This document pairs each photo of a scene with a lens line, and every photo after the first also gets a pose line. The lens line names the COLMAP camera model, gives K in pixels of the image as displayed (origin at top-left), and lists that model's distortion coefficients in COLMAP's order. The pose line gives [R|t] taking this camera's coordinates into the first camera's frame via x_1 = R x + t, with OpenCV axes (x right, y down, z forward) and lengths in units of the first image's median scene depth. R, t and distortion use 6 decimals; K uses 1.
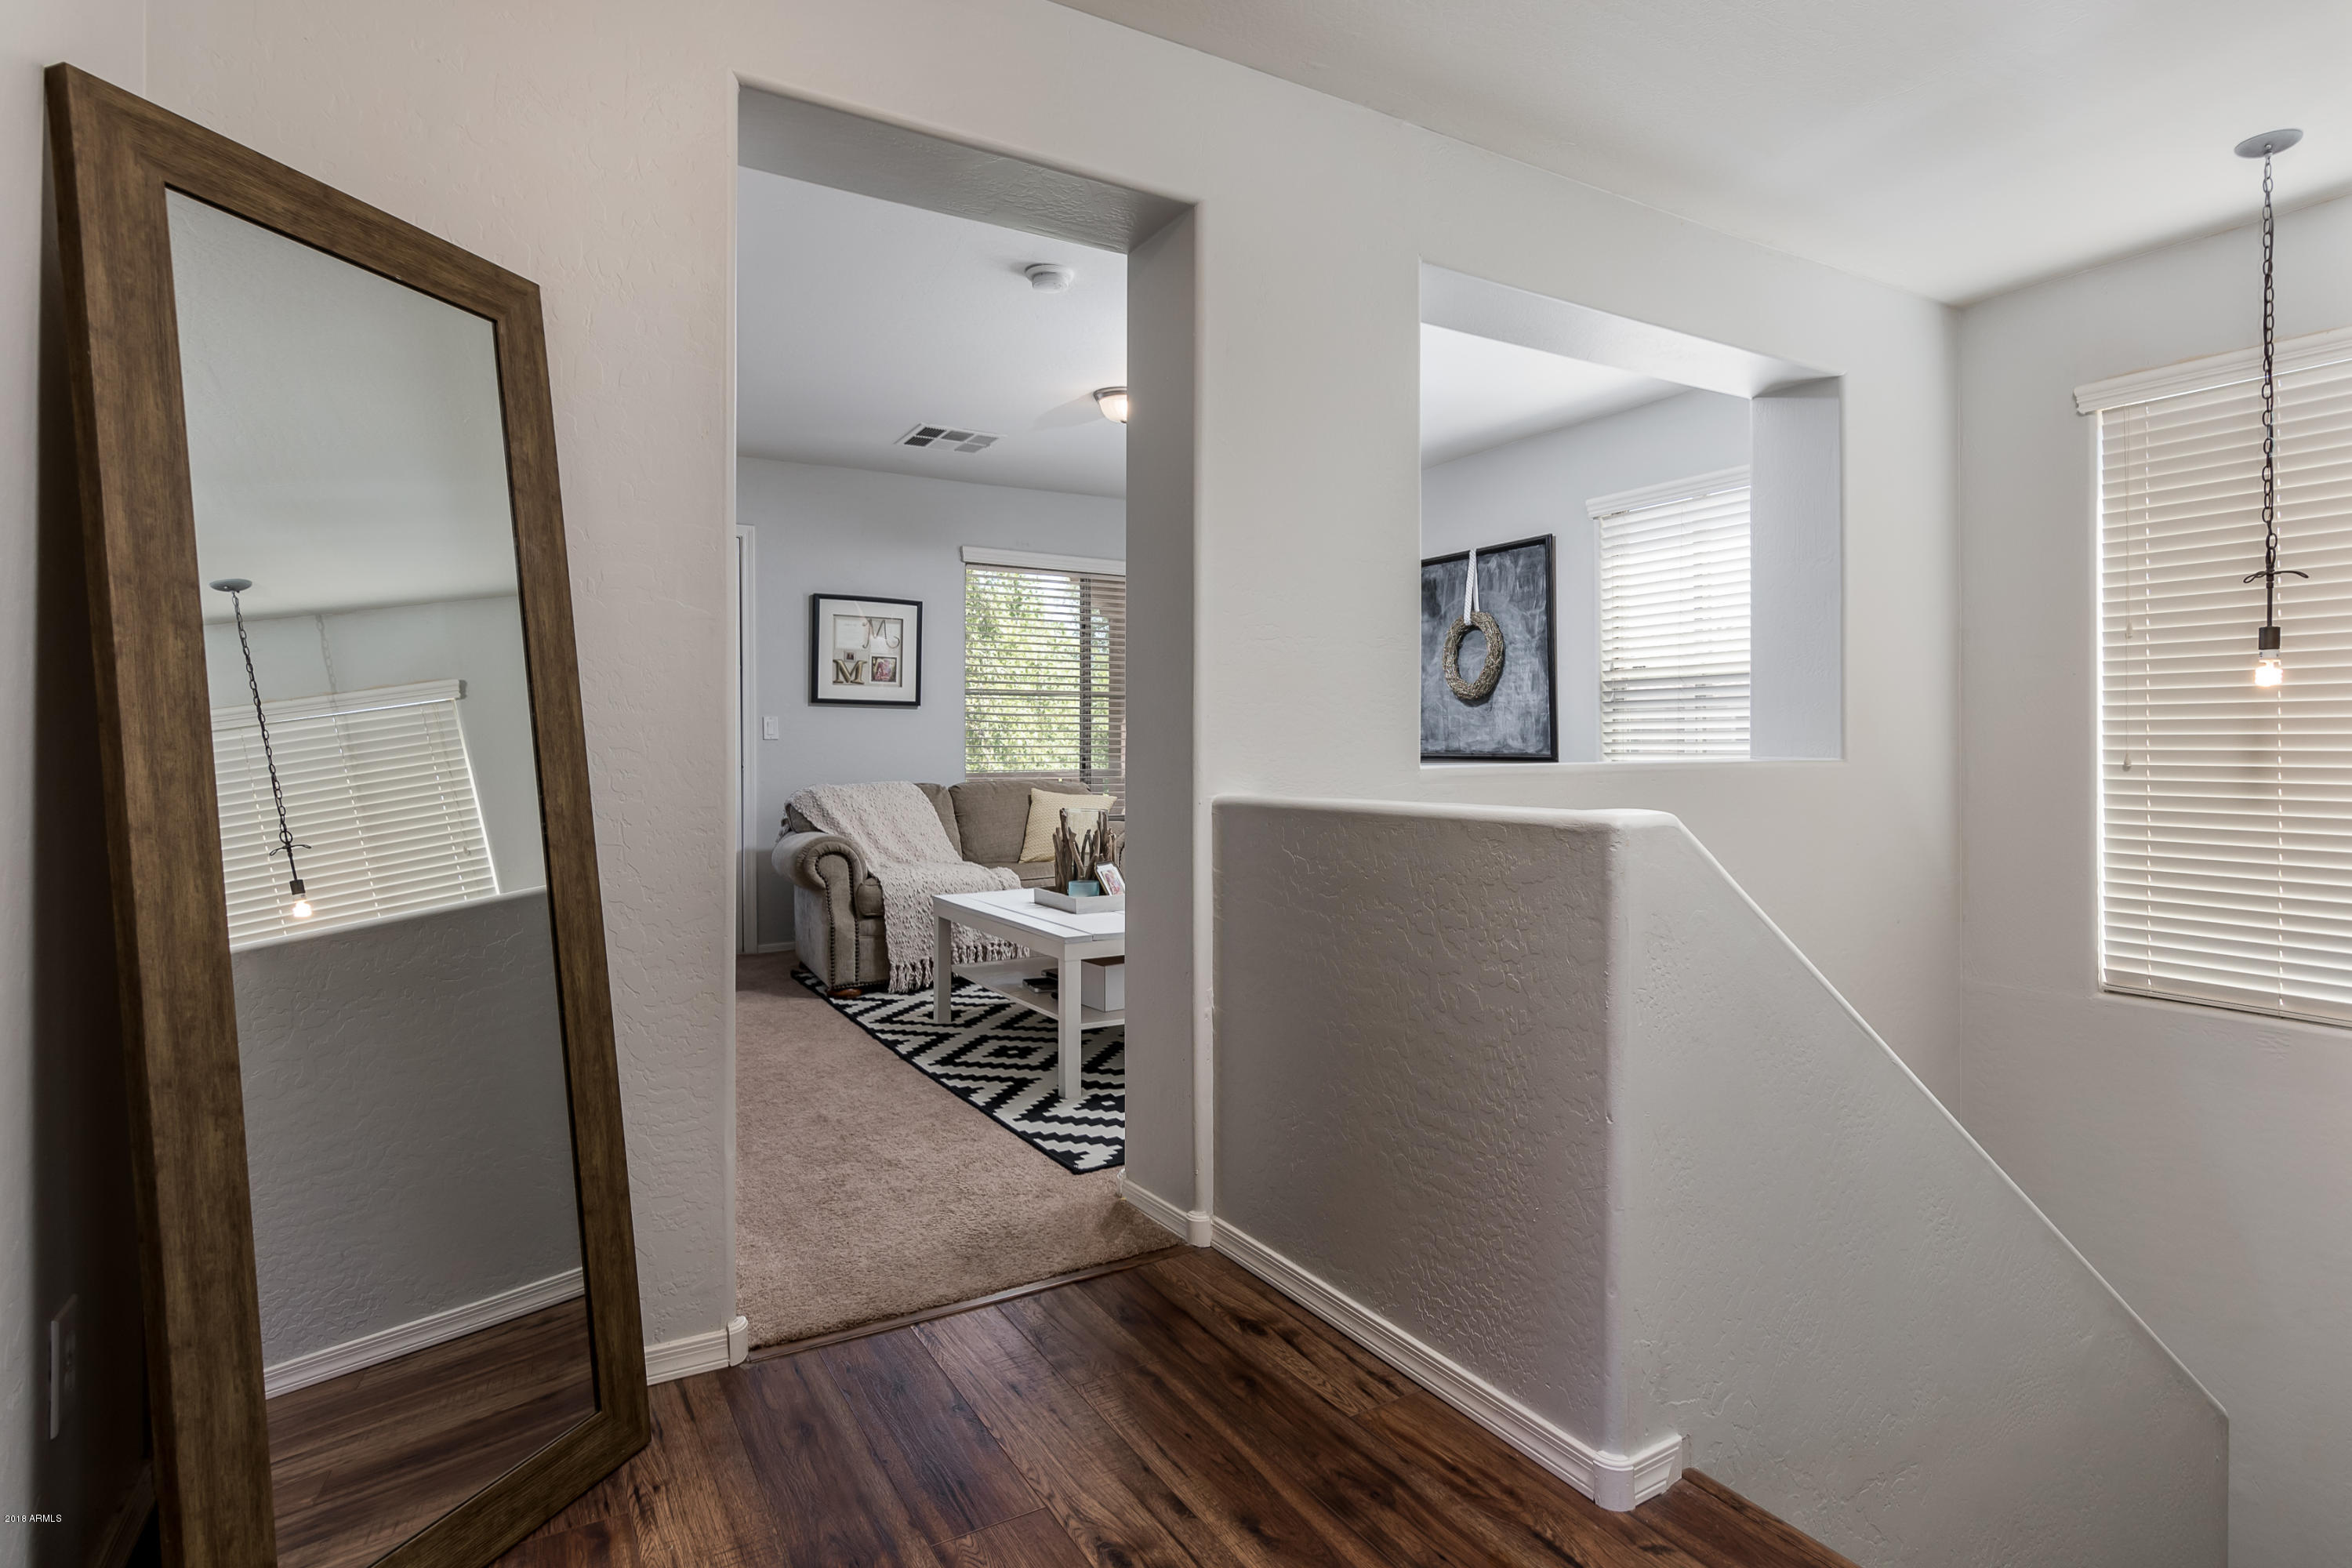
lens RADIAL K [[1180.6, 0, 1179.2], [0, 1180.6, 769.5], [0, 0, 1]] dist [0.001986, 0.004080]
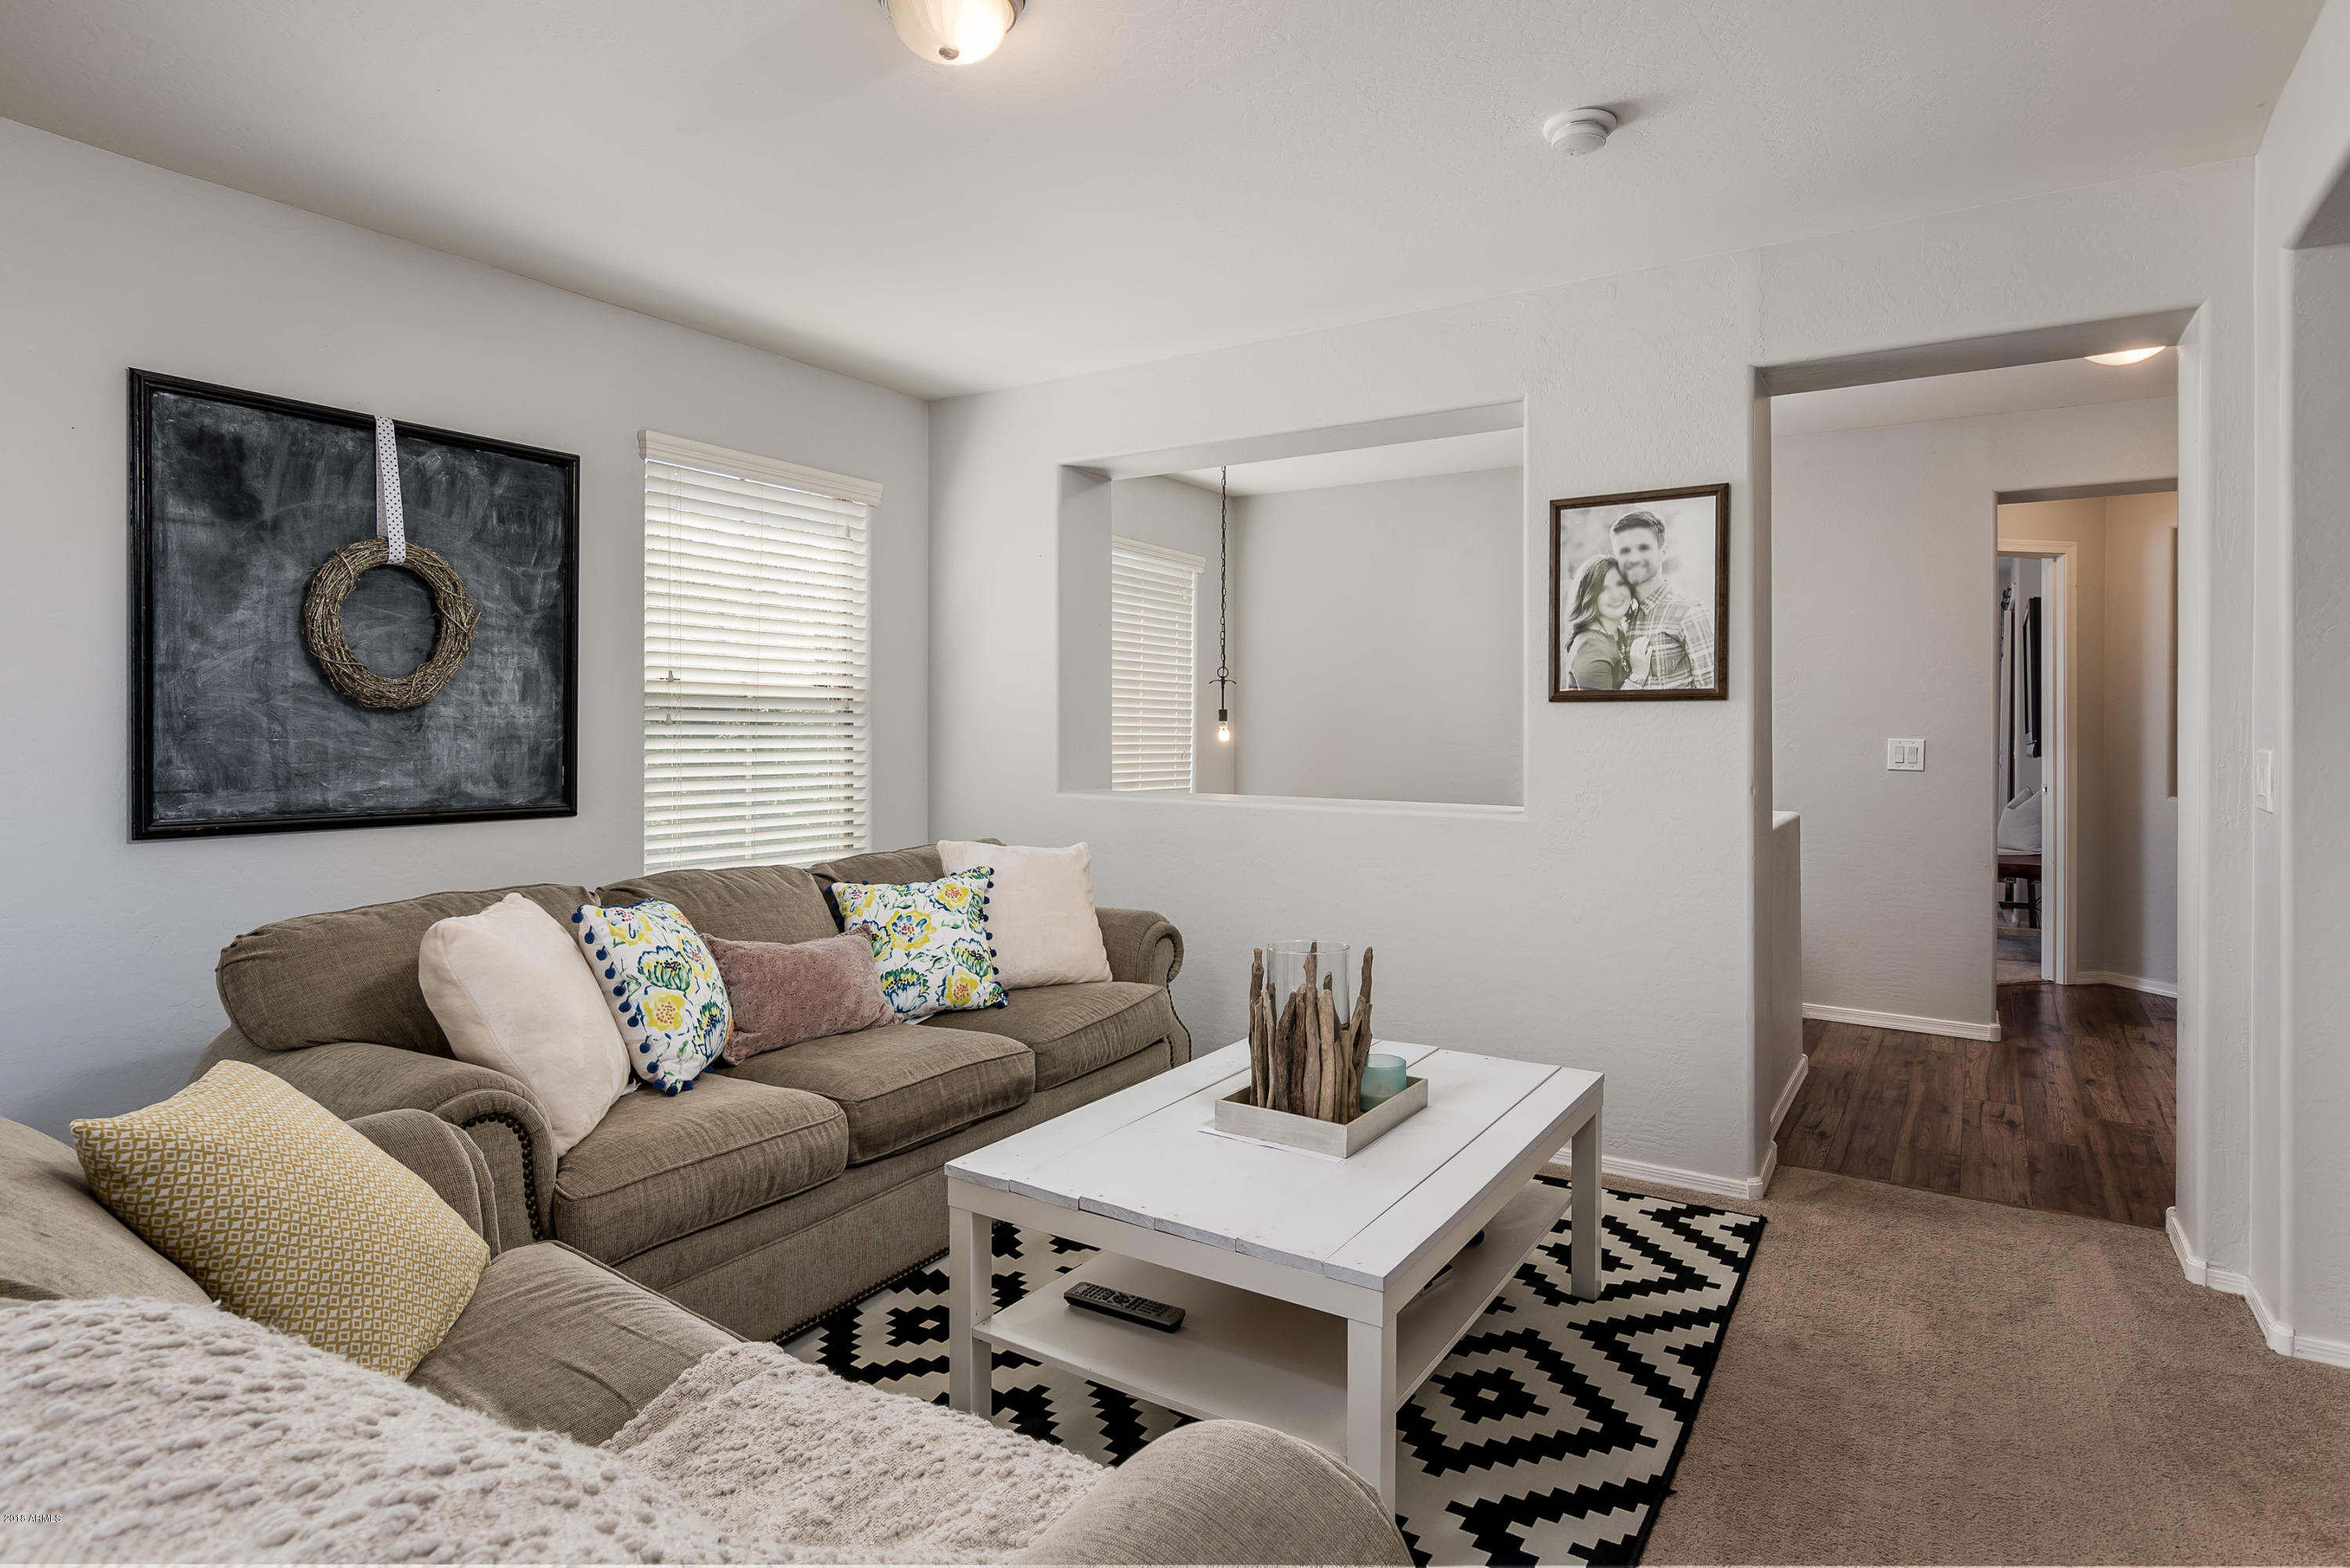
lens RADIAL K [[1226.4, 0, 1221.3], [0, 1226.4, 733.5], [0, 0, 1]] dist [0.001652, -0.000598]
pose [[-0.462057, -0.000883, 0.886850, -0.417993], [0.014075, 0.999866, 0.008329, -0.050339], [-0.886738, 0.016330, -0.461983, 0.975693]]
